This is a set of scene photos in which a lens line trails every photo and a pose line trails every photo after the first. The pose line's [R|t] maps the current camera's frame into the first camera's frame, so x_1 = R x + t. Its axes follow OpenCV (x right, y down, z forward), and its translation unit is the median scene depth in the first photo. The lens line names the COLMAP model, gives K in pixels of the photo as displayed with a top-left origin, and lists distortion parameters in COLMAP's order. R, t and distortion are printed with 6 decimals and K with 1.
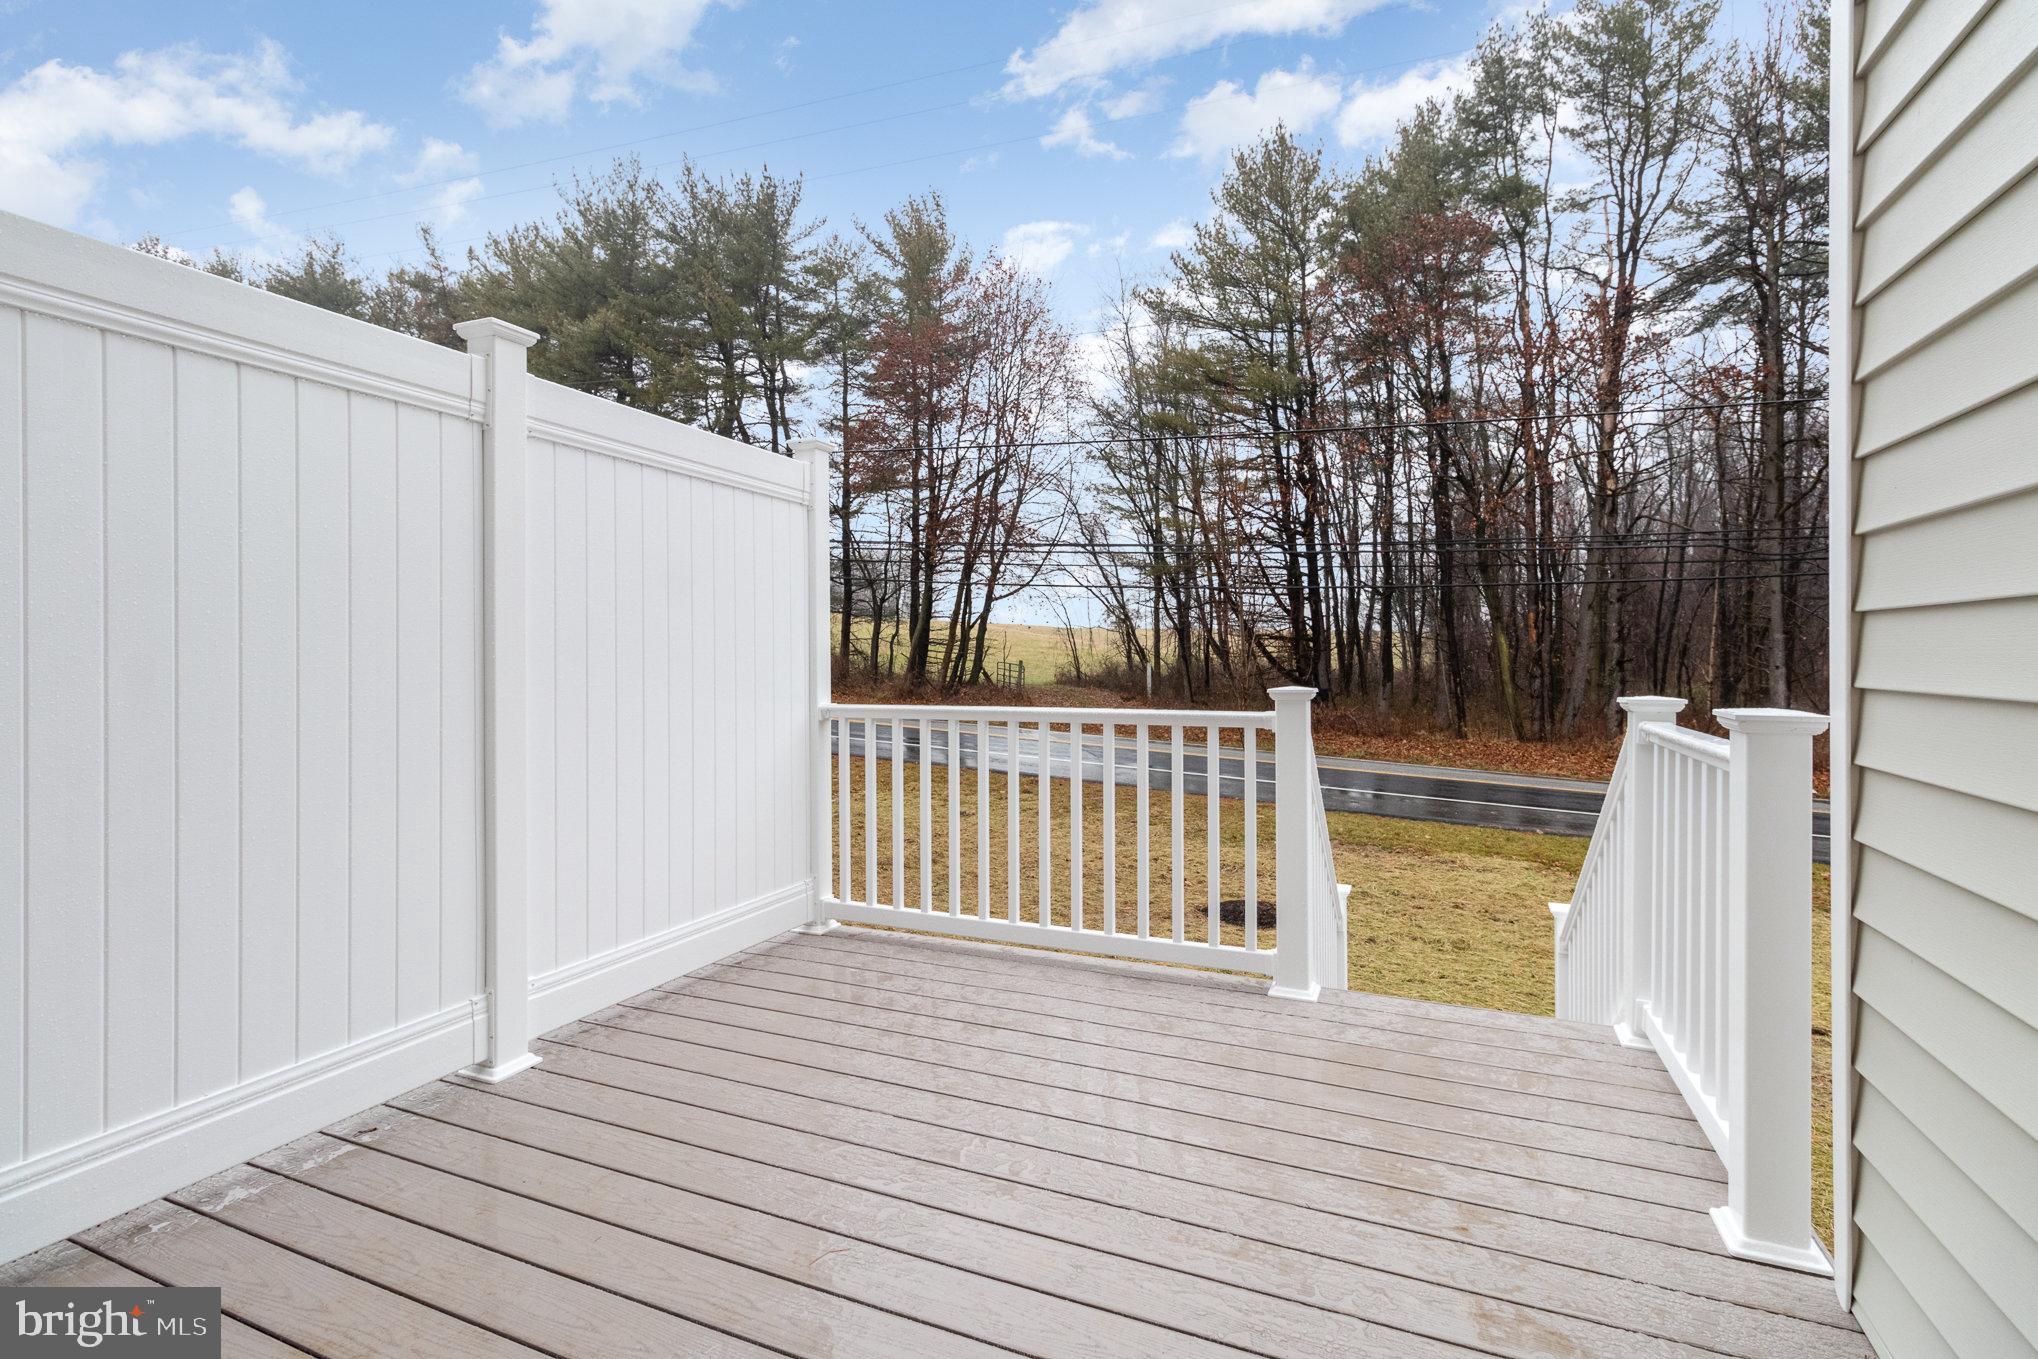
lens RADIAL K [[942.1, 0, 1019.6], [0, 942.1, 657.2], [0, 0, 1]] dist [-0.002694, -0.000587]
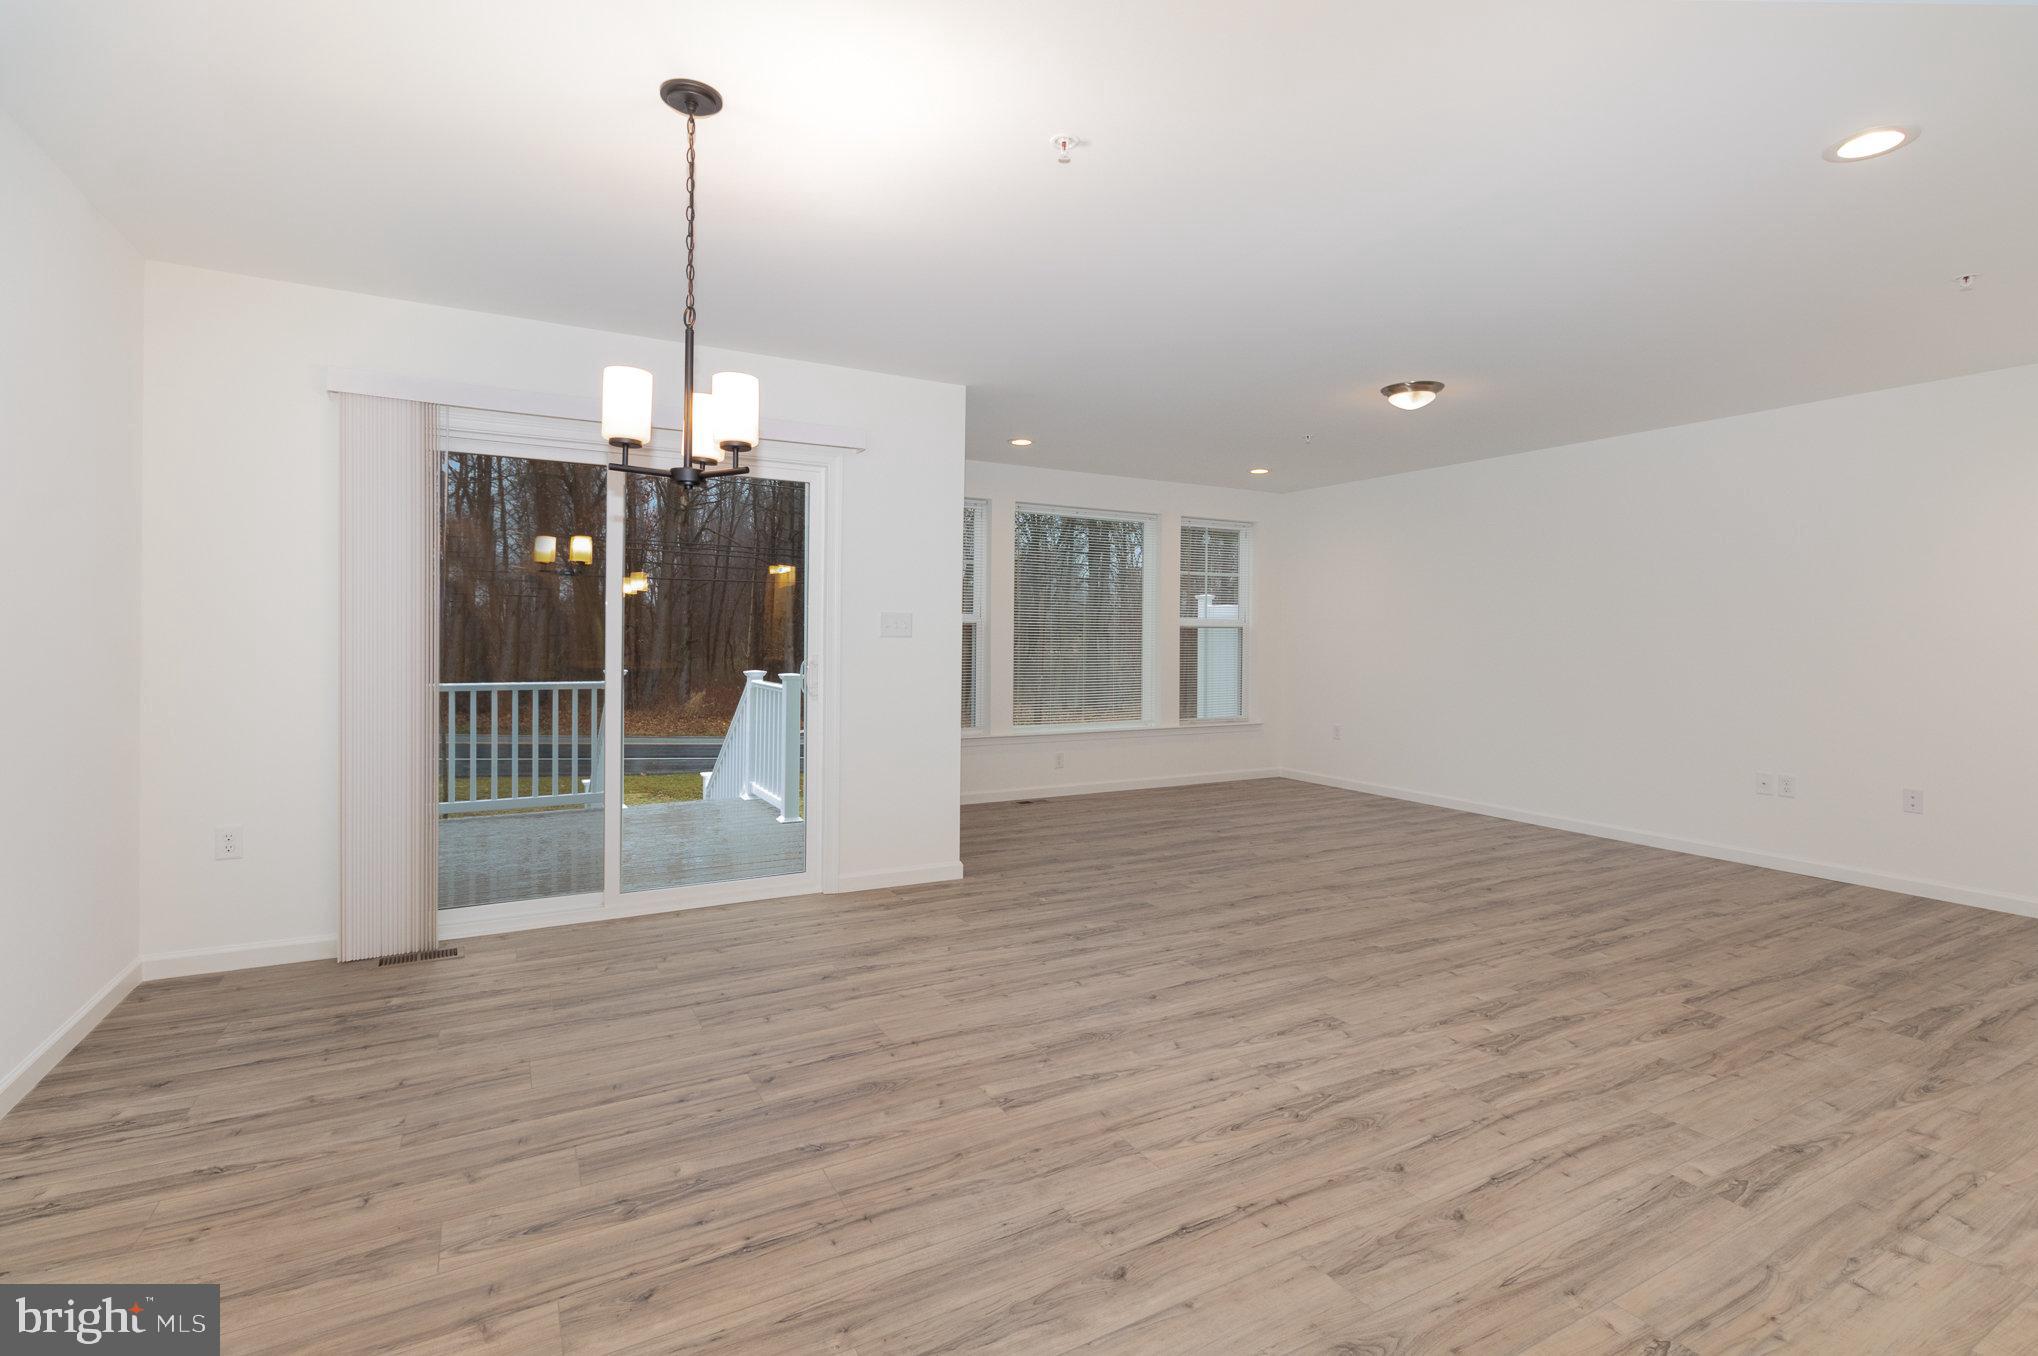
lens RADIAL K [[942.1, 0, 1019.6], [0, 942.1, 655.7], [0, 0, 1]] dist [-0.002694, -0.000587]
pose [[0.606263, -0.008143, 0.795223, -0.628093], [-0.010948, 0.999767, 0.018585, -0.034456], [-0.795189, -0.019974, 0.606033, -0.759748]]
